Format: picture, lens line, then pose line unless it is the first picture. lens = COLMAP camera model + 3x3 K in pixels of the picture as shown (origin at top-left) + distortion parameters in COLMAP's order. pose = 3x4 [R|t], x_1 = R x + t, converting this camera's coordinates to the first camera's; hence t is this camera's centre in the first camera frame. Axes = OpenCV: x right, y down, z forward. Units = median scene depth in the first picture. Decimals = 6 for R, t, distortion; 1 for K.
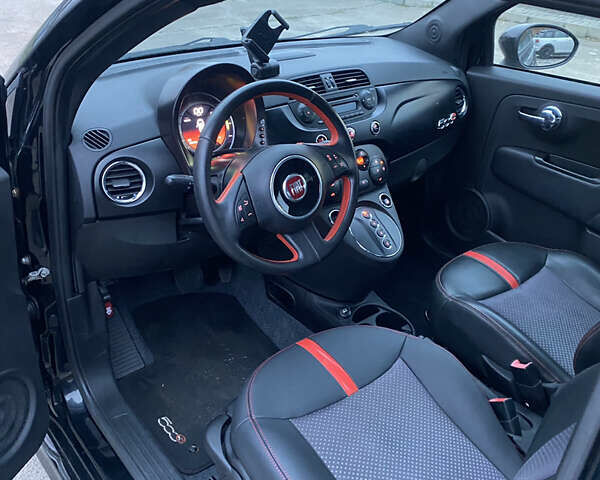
lens RADIAL K [[572.4, 0, 300.0], [0, 572.4, 240.0], [0, 0, 1]] dist [0.087258, -0.172653]
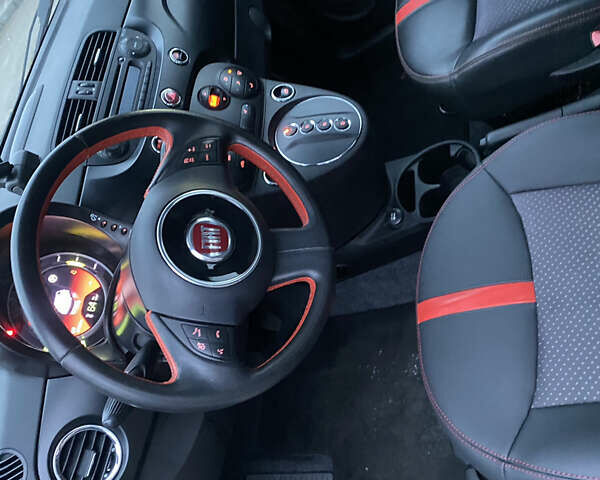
lens RADIAL K [[587.0, 0, 296.9], [0, 587.0, 246.8], [0, 0, 1]] dist [0.083309, -0.181307]
pose [[0.449486, -0.887847, -0.098434, 0.065639], [0.890868, 0.437434, 0.122496, -0.062215], [-0.065700, -0.142752, 0.987576, 0.287372]]
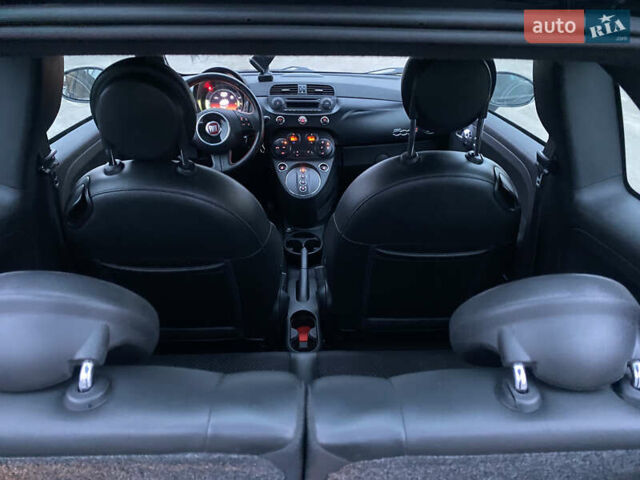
lens RADIAL K [[489.0, 0, 320.0], [0, 489.0, 240.0], [0, 0, 1]] dist [0.056997, -0.090426]
pose [[0.801084, 0.254690, -0.541662, 0.971475], [-0.279756, 0.959345, 0.037343, 0.081766], [0.529151, 0.121618, 0.839767, -0.133341]]
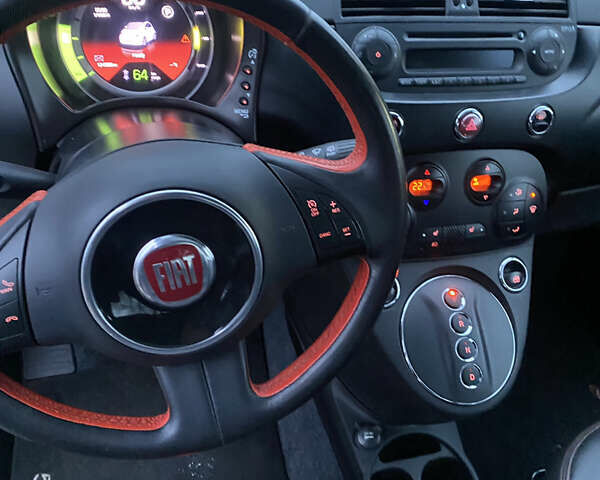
lens RADIAL K [[595.0, 0, 300.0], [0, 595.0, 240.0], [0, 0, 1]] dist [0.080683, -0.199553]
pose [[0.904898, 0.322735, -0.277493, 0.123144], [-0.267466, 0.938325, 0.219106, -0.162921], [0.331092, -0.124048, 0.935409, 0.507027]]
